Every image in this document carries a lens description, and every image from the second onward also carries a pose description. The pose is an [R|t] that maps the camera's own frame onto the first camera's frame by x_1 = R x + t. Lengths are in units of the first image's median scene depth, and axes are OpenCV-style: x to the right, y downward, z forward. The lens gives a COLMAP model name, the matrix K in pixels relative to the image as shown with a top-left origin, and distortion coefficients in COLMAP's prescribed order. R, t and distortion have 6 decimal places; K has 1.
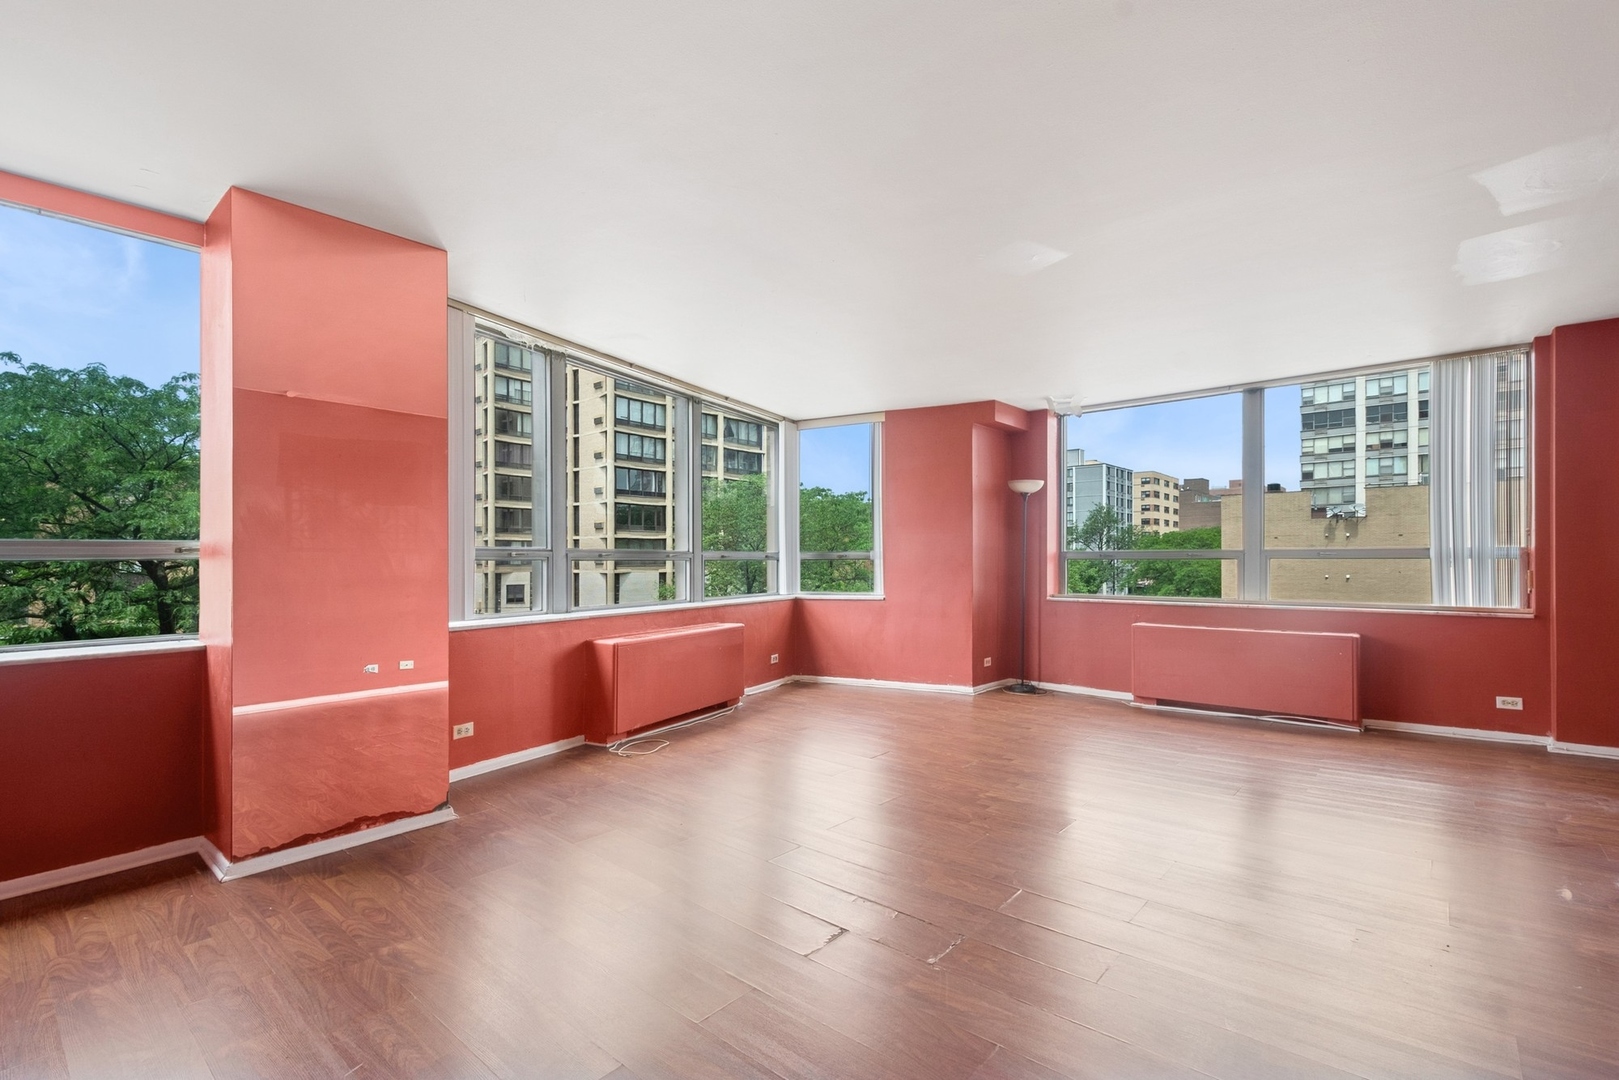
lens RADIAL K [[742.5, 0, 810.3], [0, 742.5, 556.6], [0, 0, 1]] dist [0.001790, 0.000172]
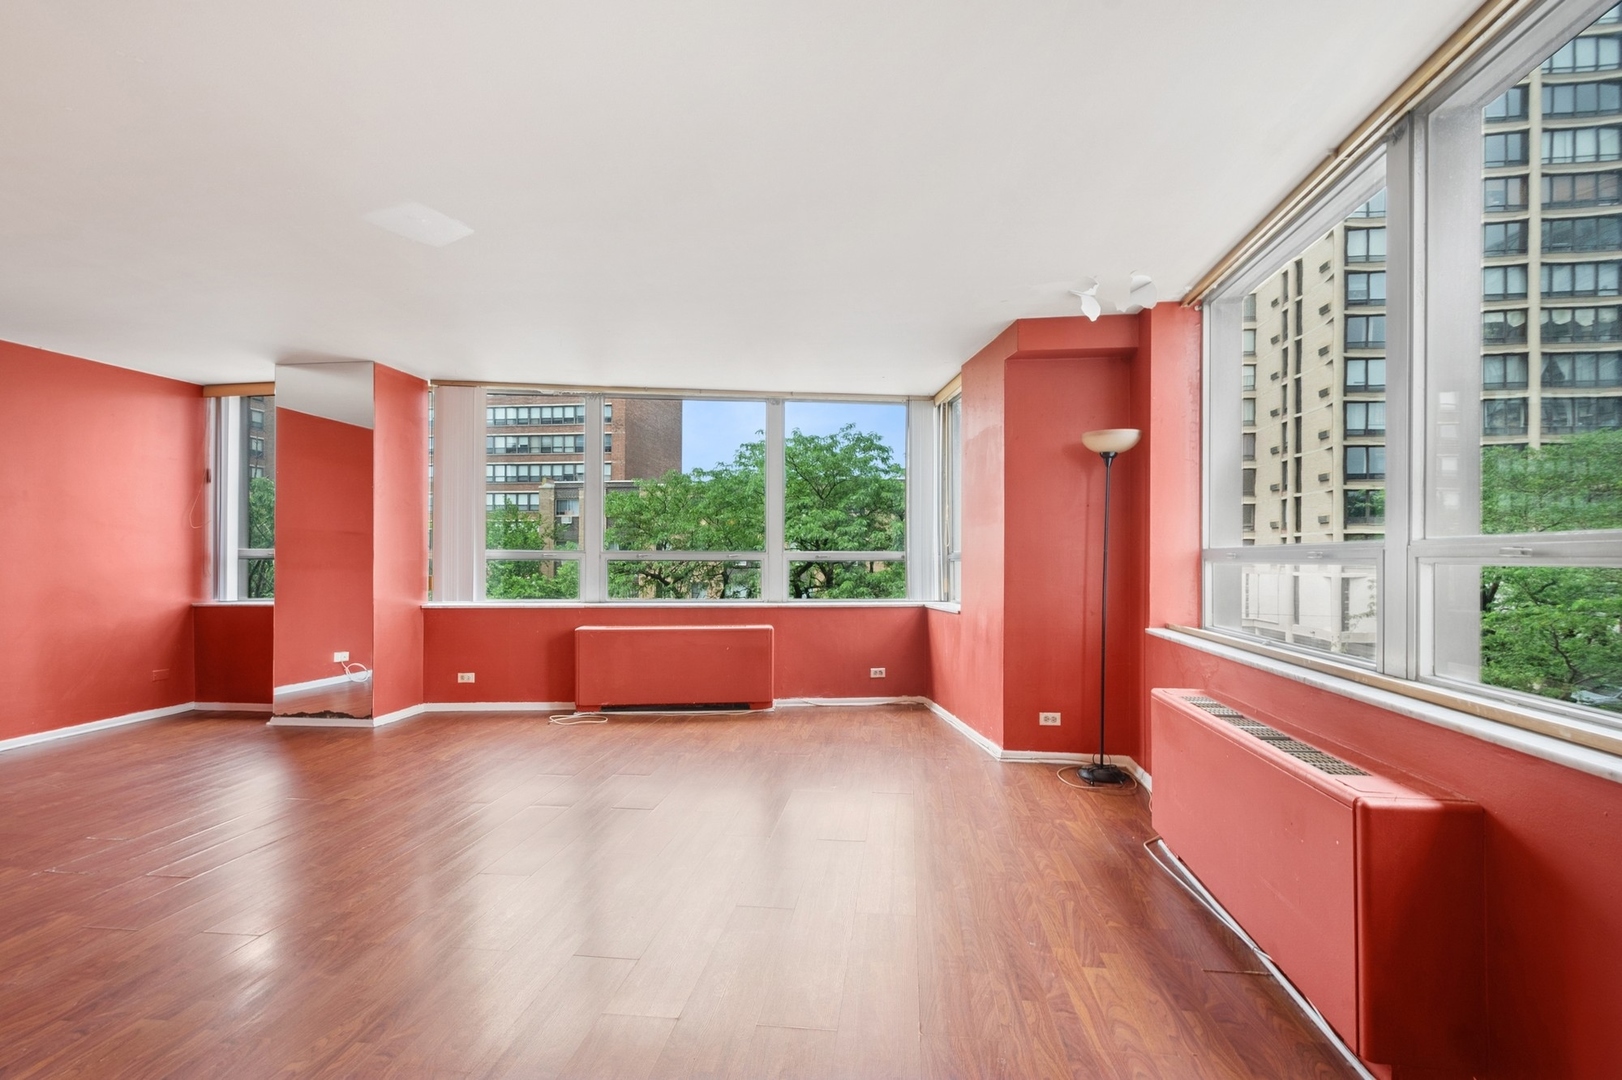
lens RADIAL K [[743.9, 0, 811.8], [0, 743.9, 556.6], [0, 0, 1]] dist [0.001790, 0.000172]
pose [[0.557459, -0.000578, -0.830204, 0.085235], [0.001546, 0.999999, 0.000342, -0.000764], [0.830203, -0.001474, 0.557459, 0.055289]]
